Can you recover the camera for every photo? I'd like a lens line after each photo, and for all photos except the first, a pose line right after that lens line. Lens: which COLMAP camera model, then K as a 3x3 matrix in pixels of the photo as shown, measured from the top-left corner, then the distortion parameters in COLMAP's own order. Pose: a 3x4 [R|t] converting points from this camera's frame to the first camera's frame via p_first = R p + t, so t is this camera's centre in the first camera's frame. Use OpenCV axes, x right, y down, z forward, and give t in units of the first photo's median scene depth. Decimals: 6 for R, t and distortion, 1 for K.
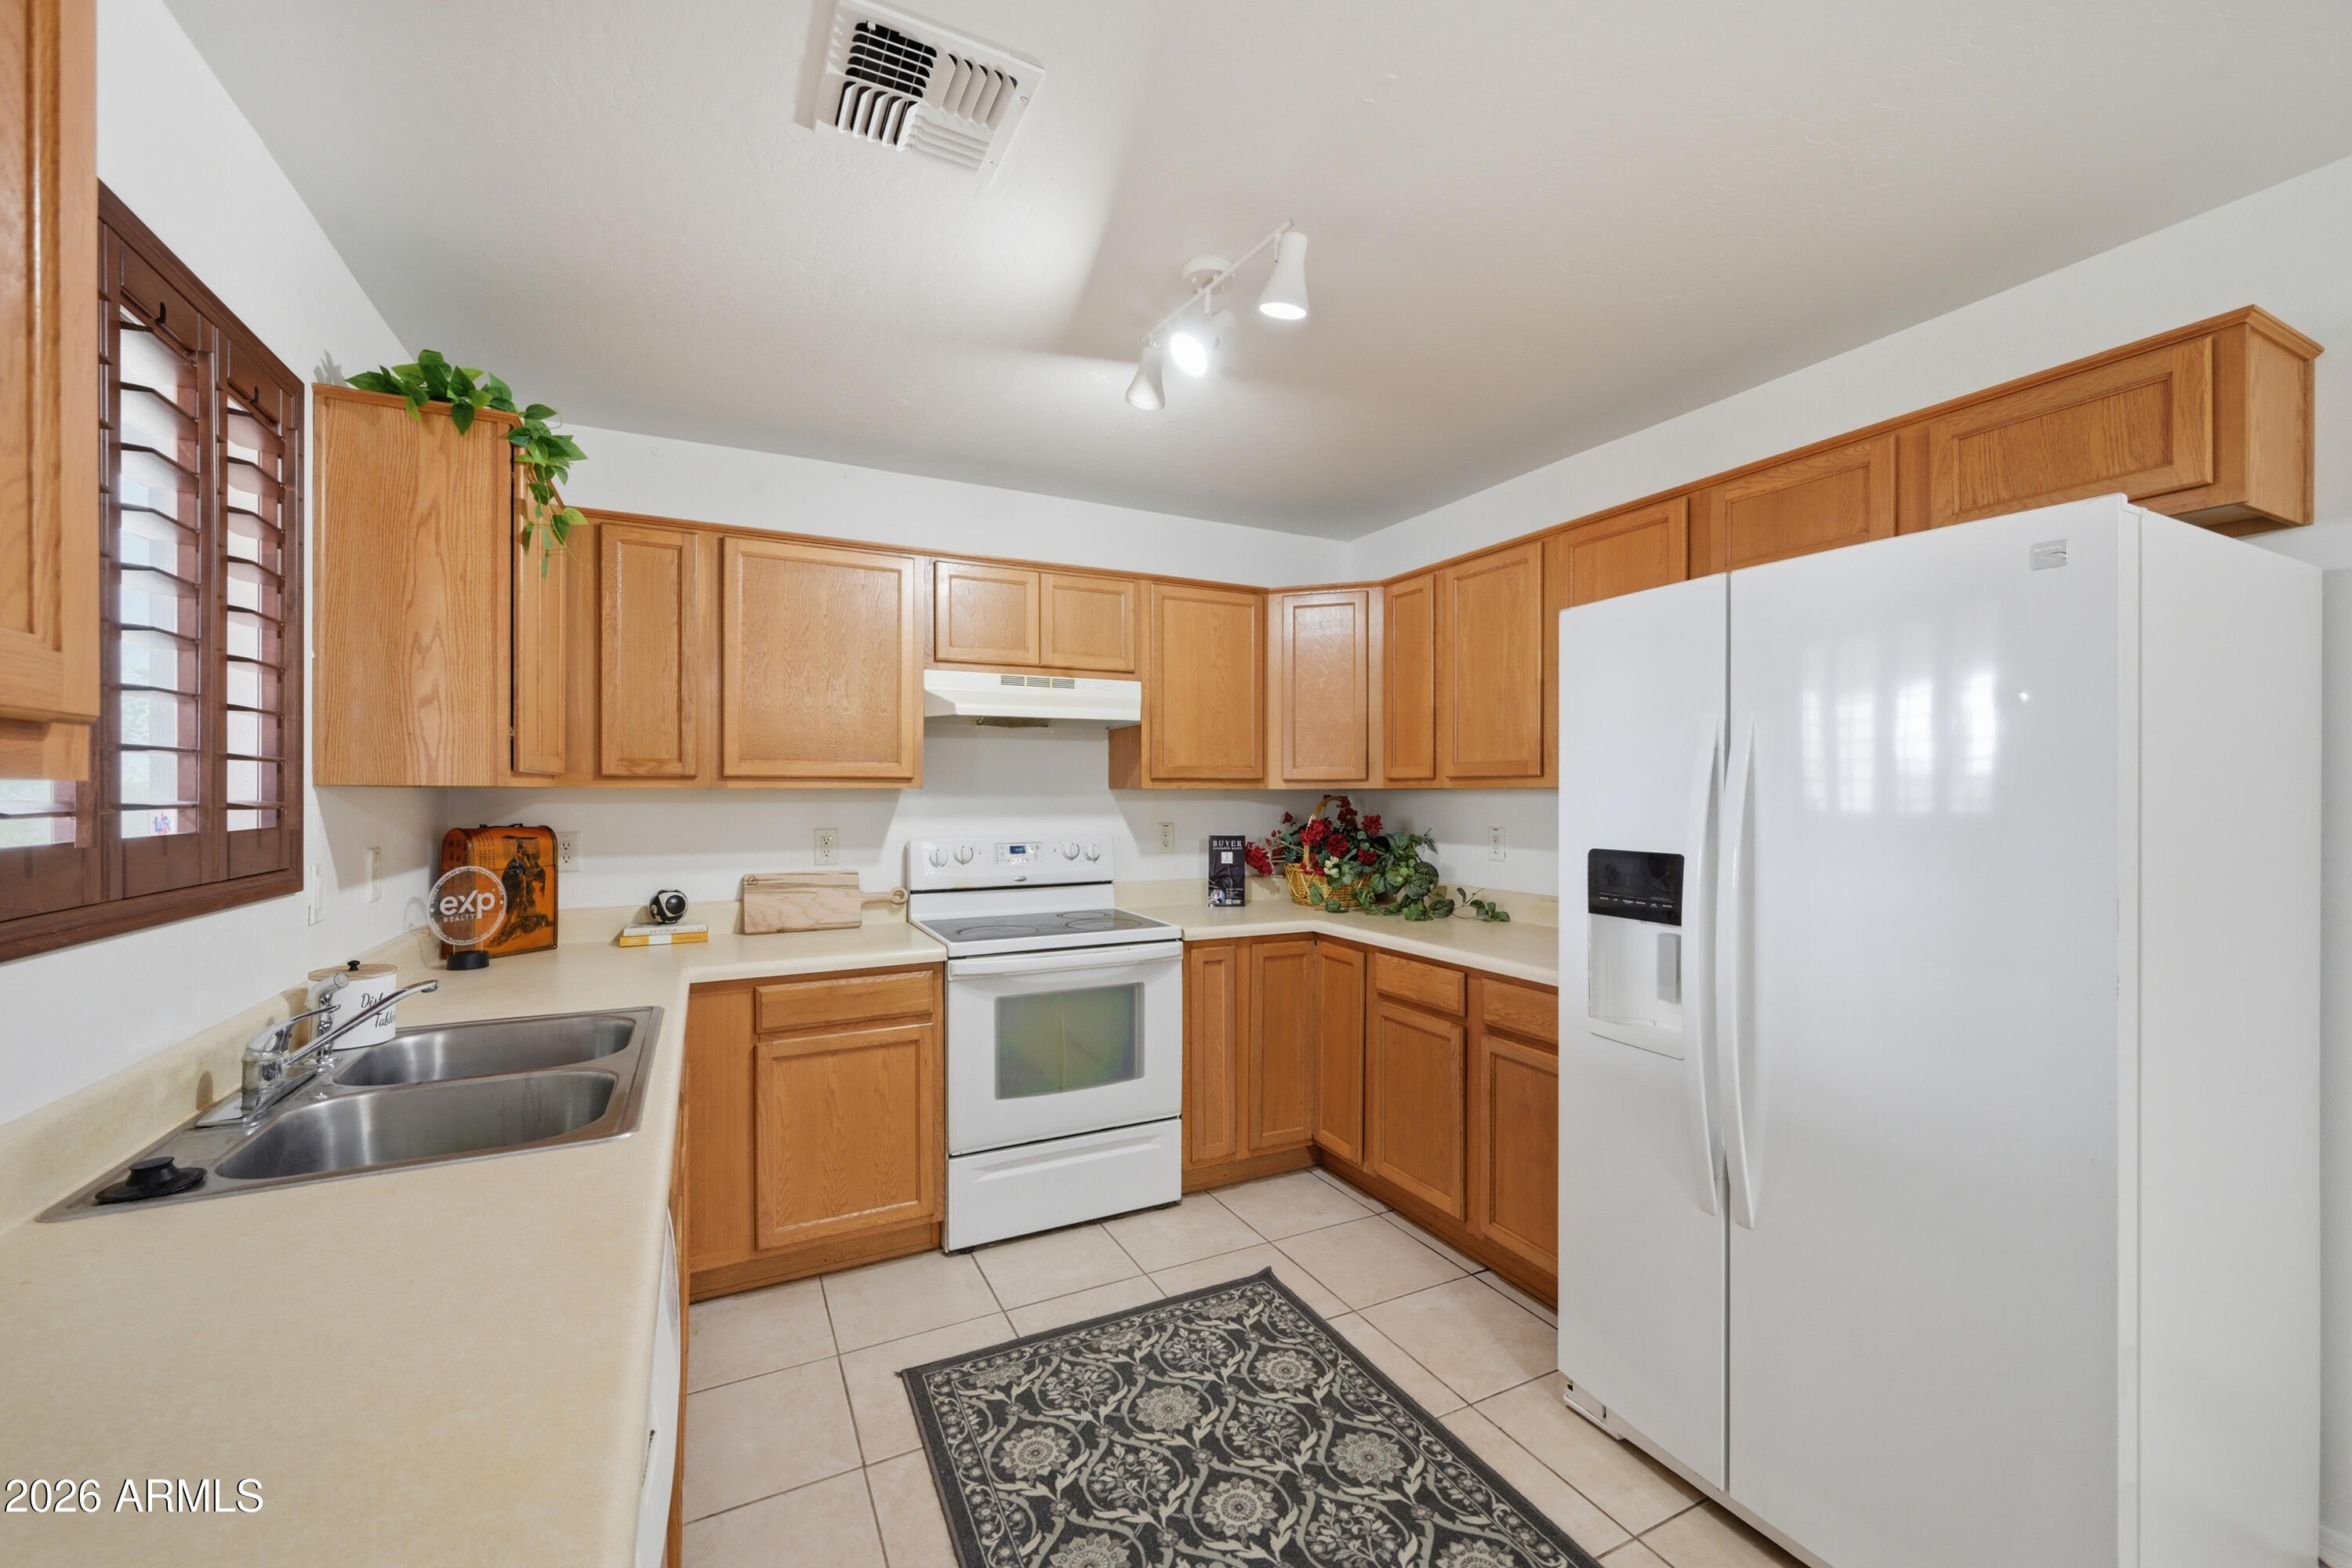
lens RADIAL K [[928.8, 0, 1170.2], [0, 928.8, 790.4], [0, 0, 1]] dist [0.001704, -0.000018]
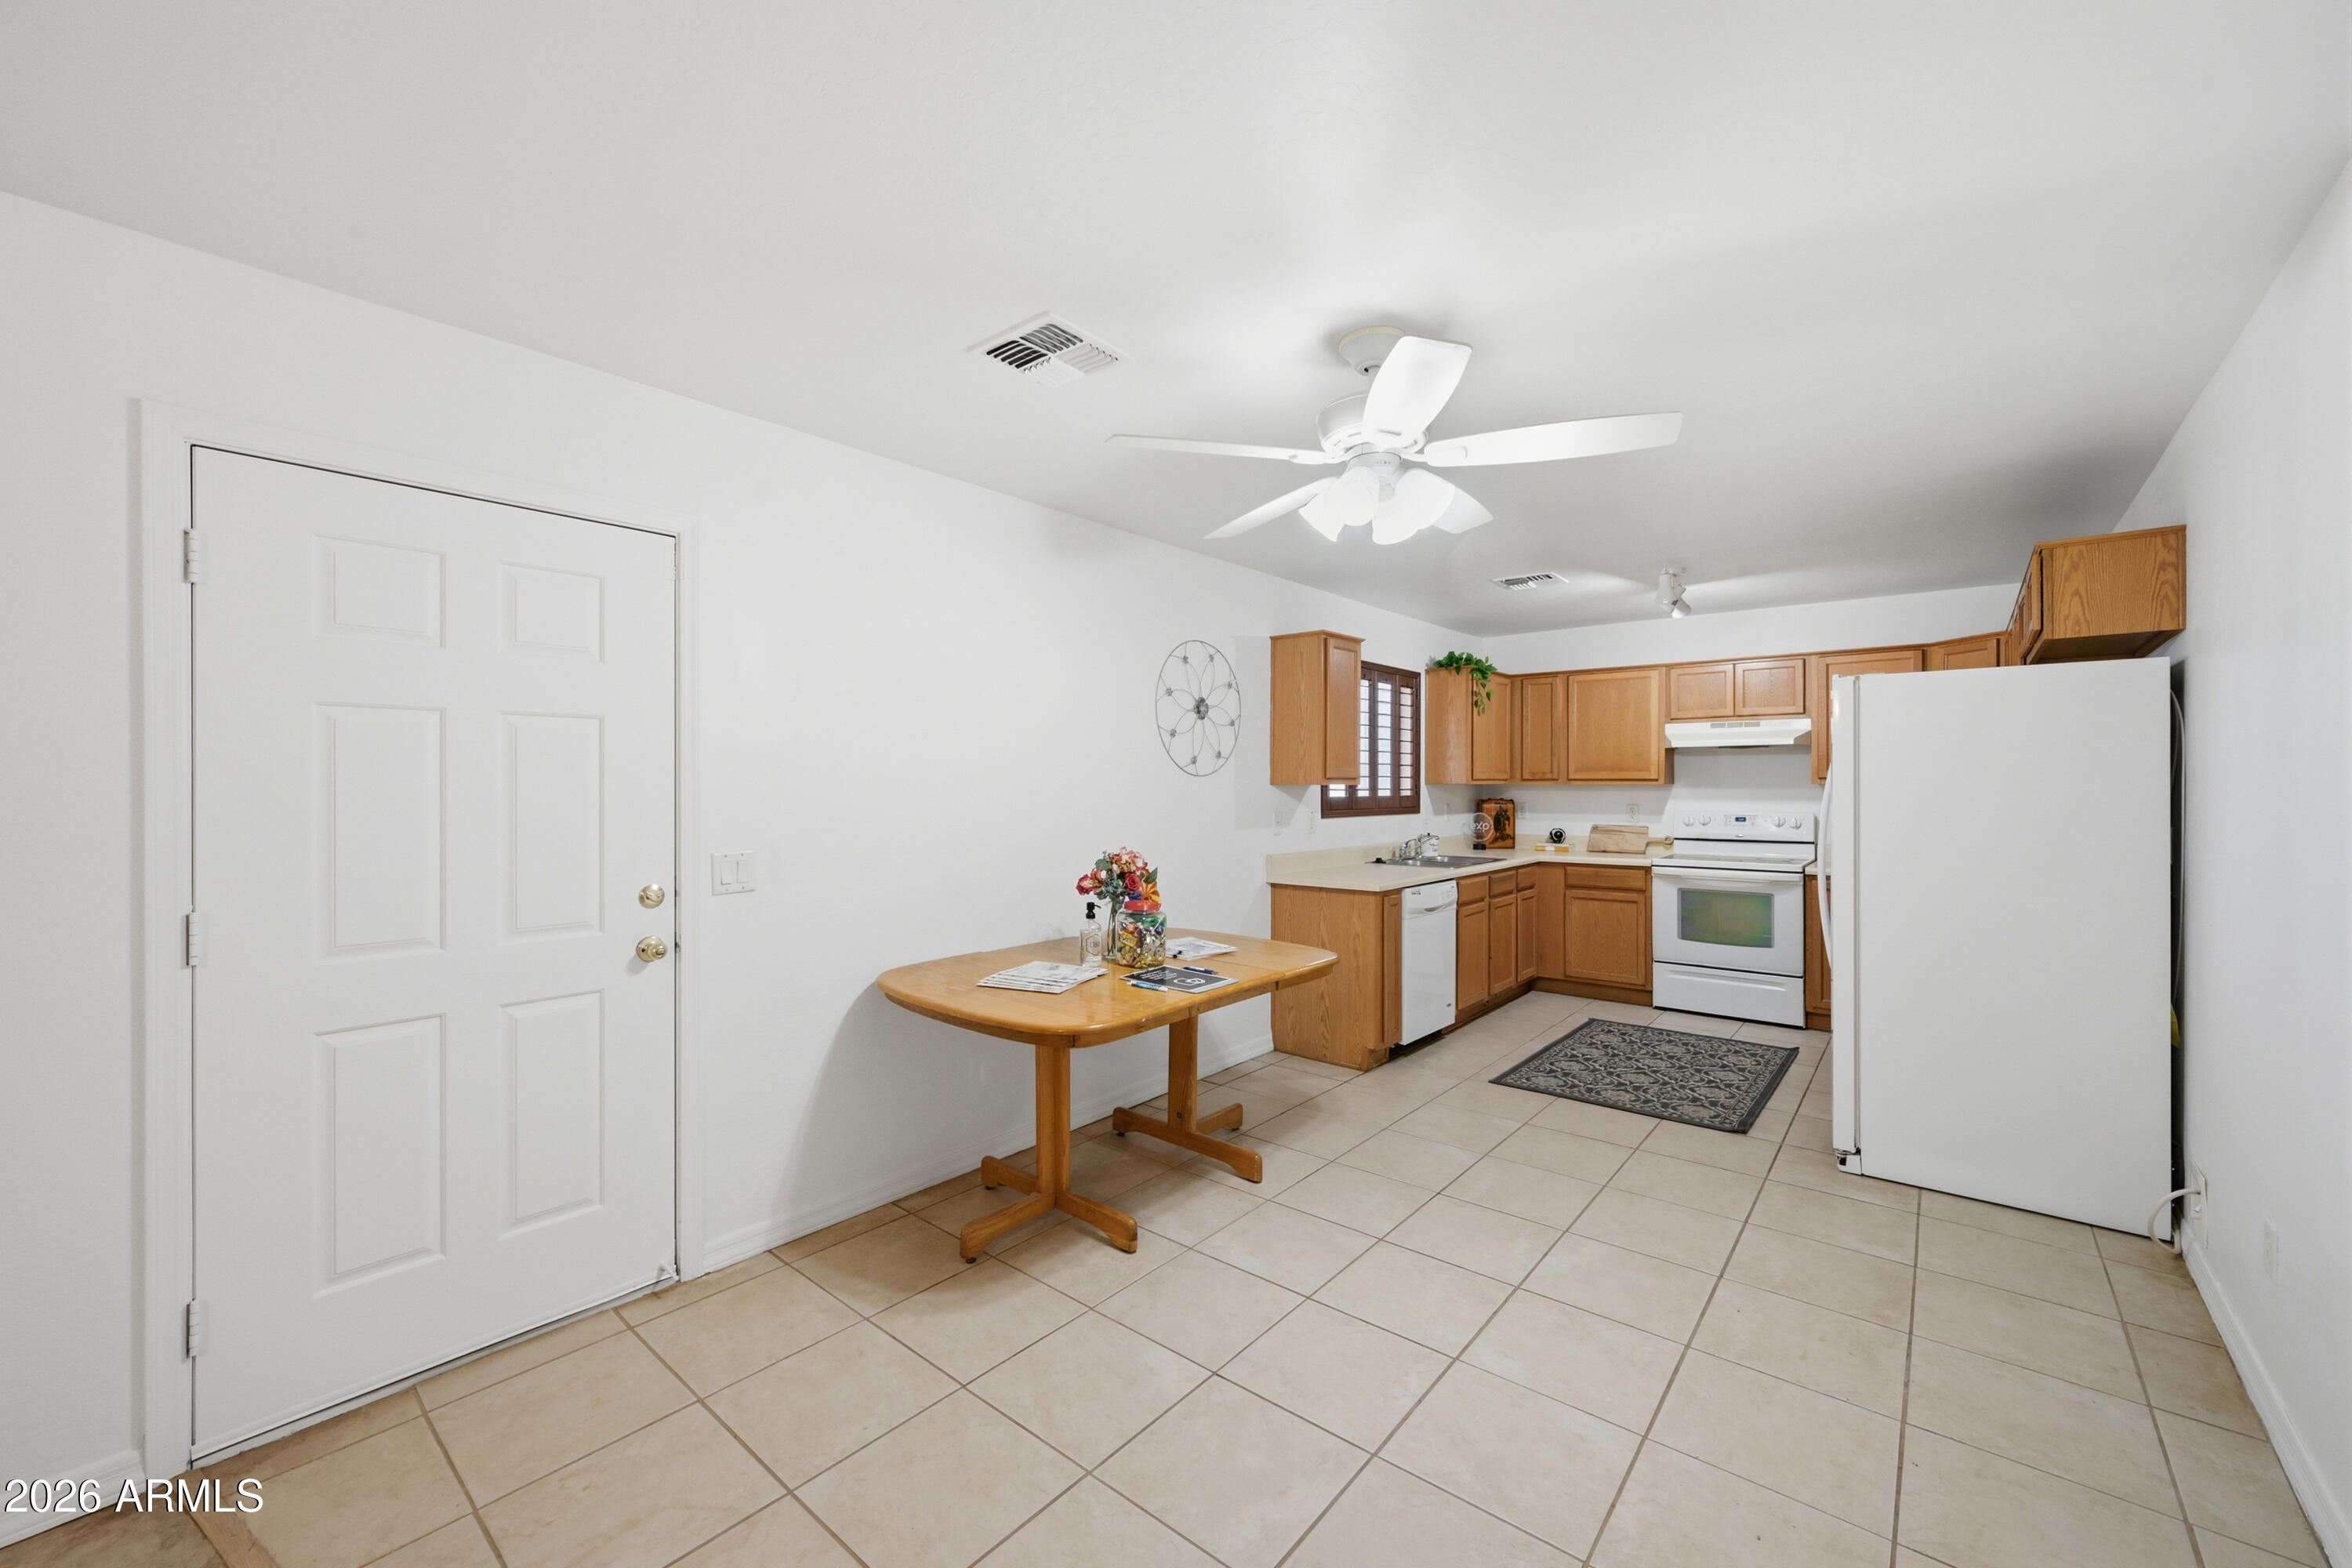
lens RADIAL K [[928.8, 0, 1169.9], [0, 928.8, 783.2], [0, 0, 1]] dist [0.001704, -0.000018]
pose [[0.396936, 0.000815, -0.917846, 1.266377], [0.001546, 0.999998, 0.001556, -0.010267], [0.917845, -0.002036, 0.396934, -0.841574]]
